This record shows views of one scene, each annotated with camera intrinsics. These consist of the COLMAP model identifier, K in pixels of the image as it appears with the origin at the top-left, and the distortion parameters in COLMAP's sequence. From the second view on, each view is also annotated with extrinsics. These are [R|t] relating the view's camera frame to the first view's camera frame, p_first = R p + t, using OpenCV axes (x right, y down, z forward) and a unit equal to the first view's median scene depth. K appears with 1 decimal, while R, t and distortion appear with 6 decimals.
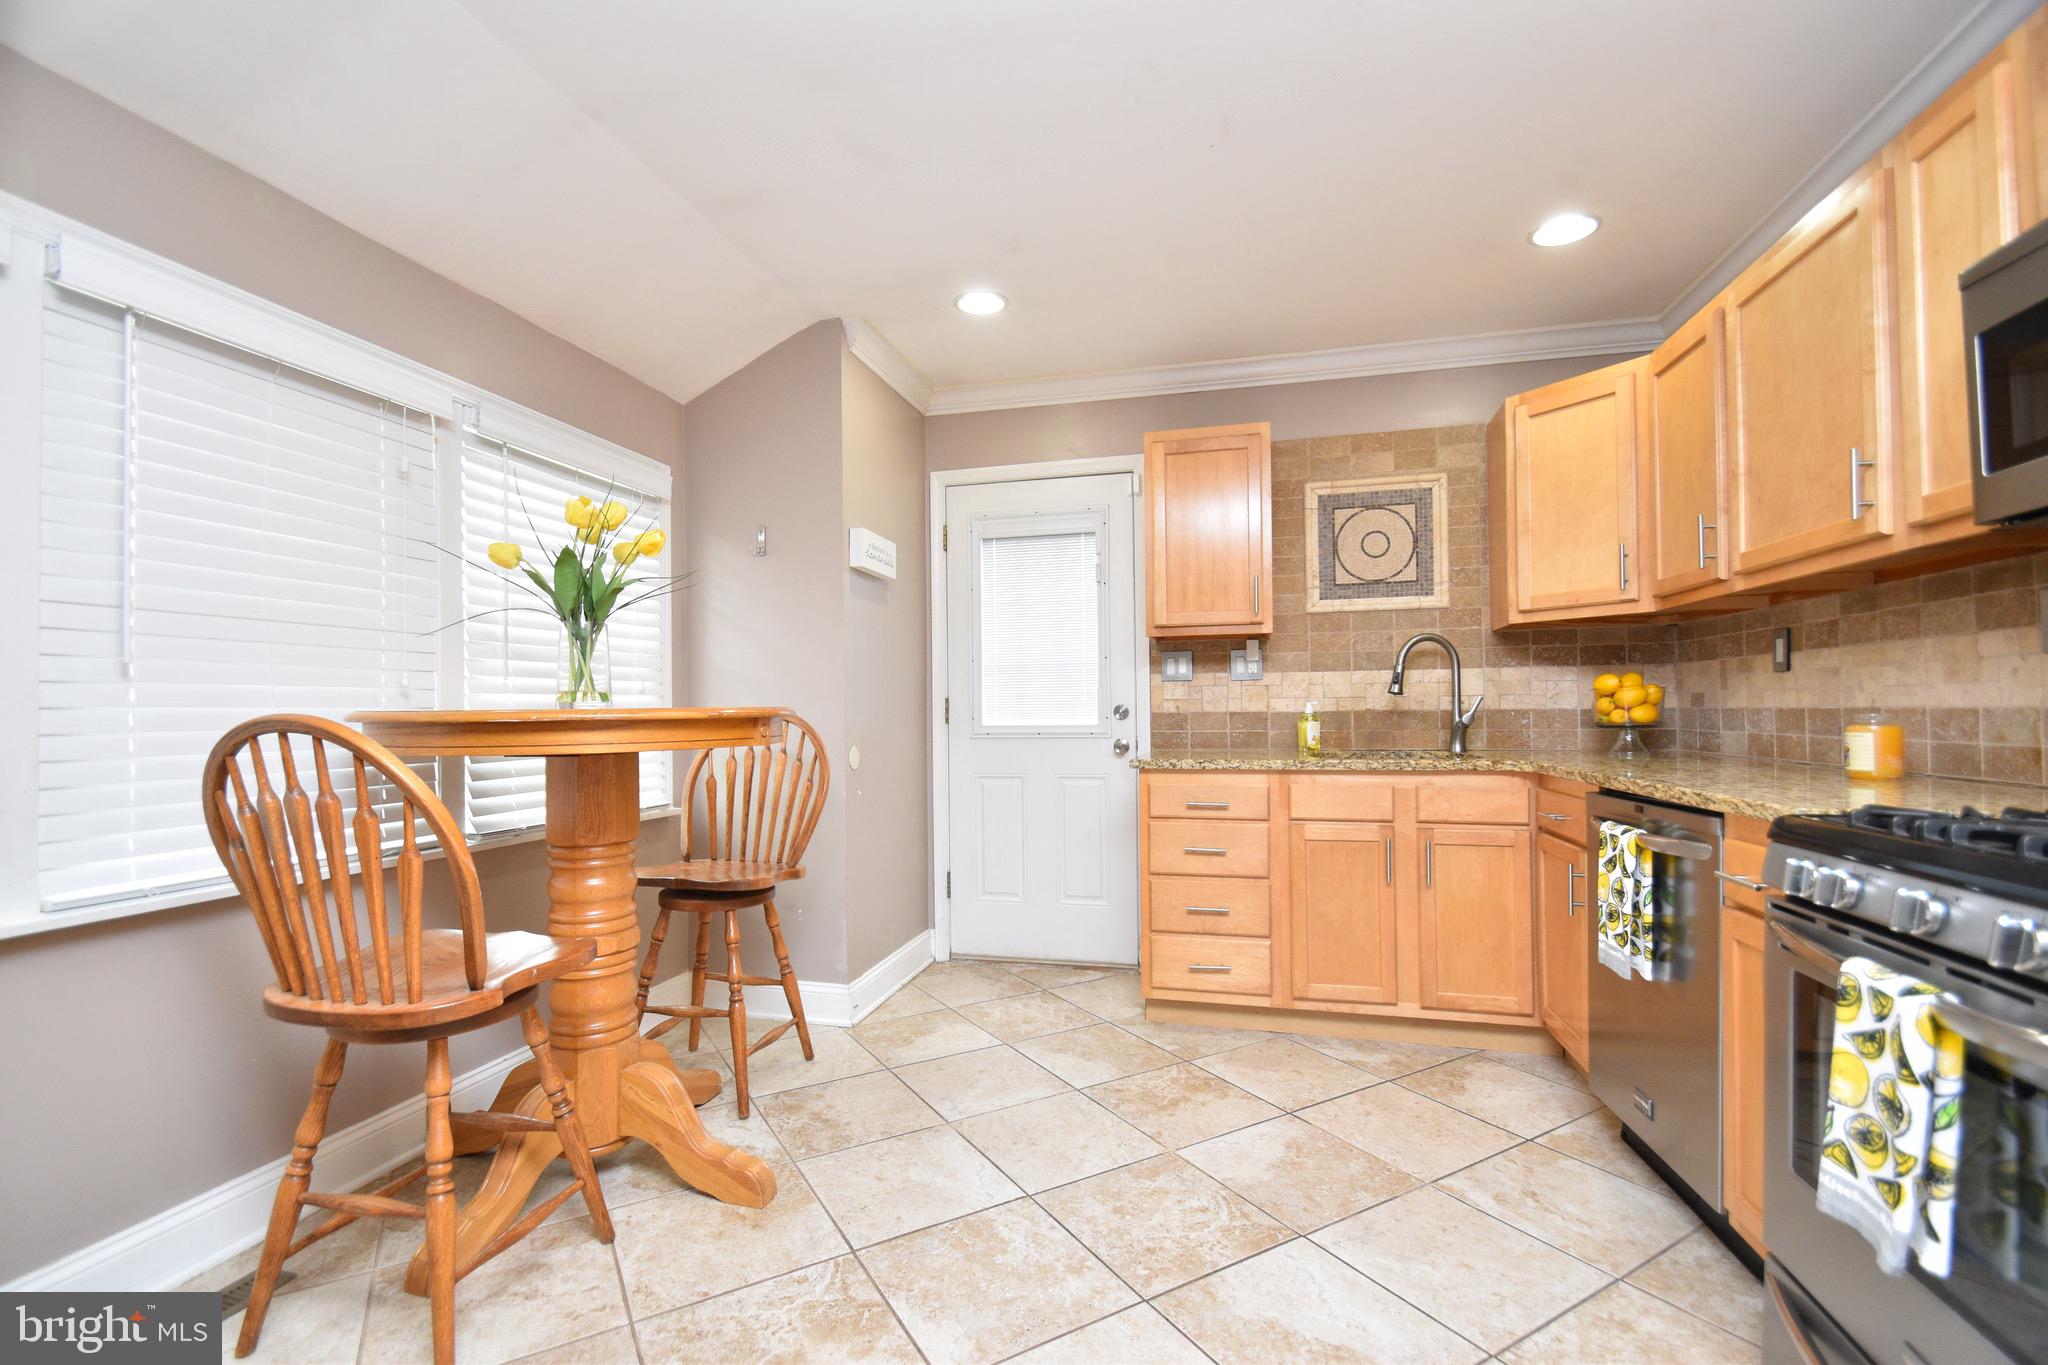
lens RADIAL K [[888.3, 0, 1017.8], [0, 888.3, 702.4], [0, 0, 1]] dist [0.012769, -0.017403]
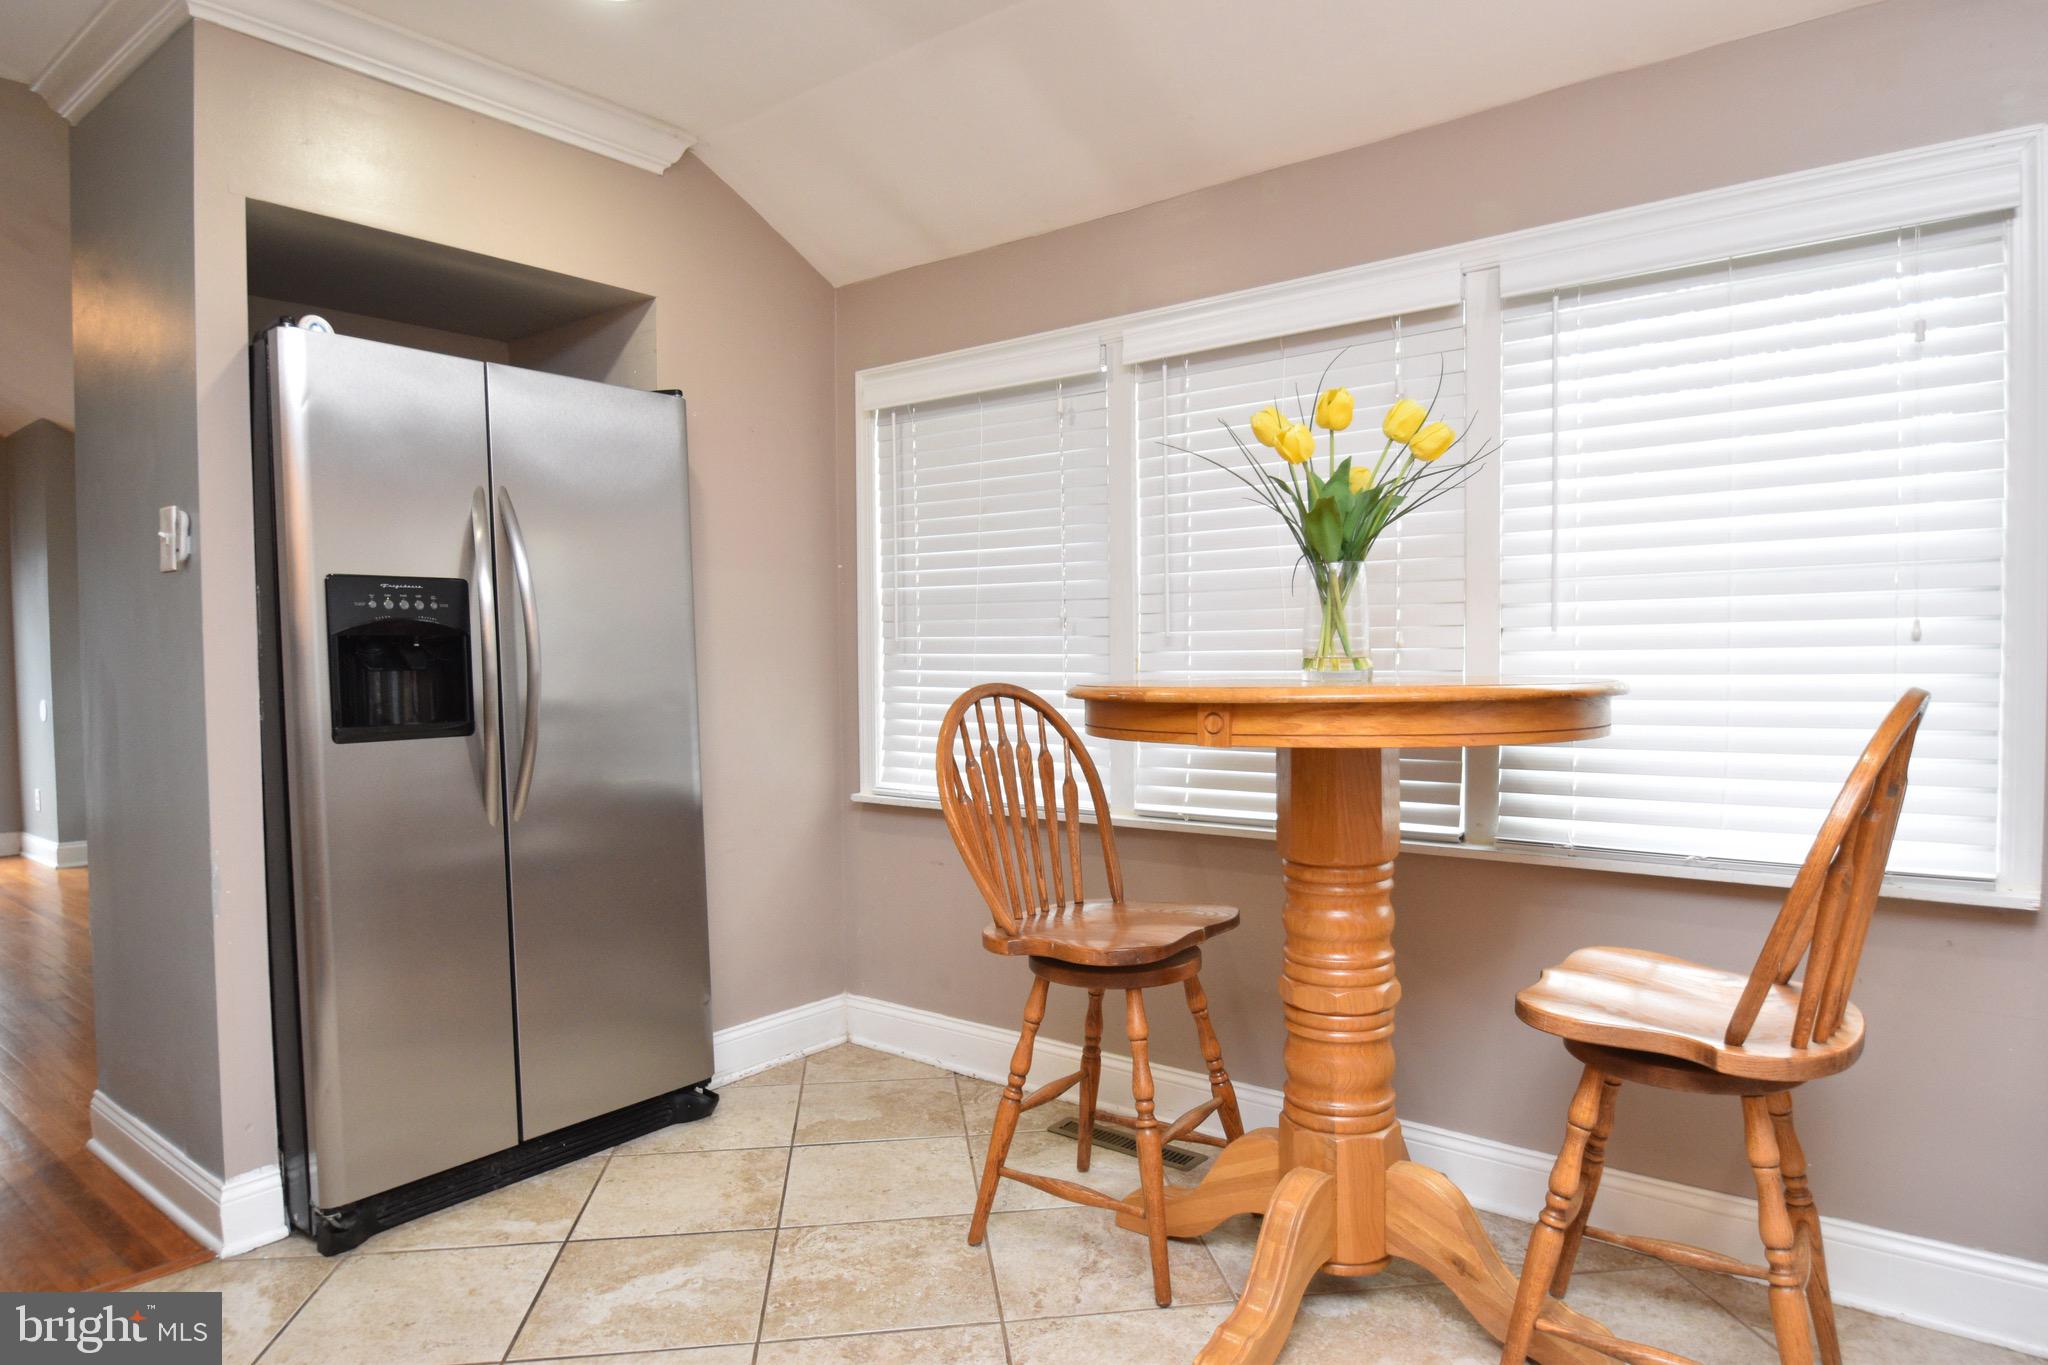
lens RADIAL K [[1218.9, 0, 1022.0], [0, 1218.9, 690.0], [0, 0, 1]] dist [-0.000960, -0.000118]
pose [[-0.407226, 0.046122, -0.912162, 0.388244], [0.023376, 0.998923, 0.040073, -0.022541], [0.913028, -0.005004, -0.407866, 0.831895]]
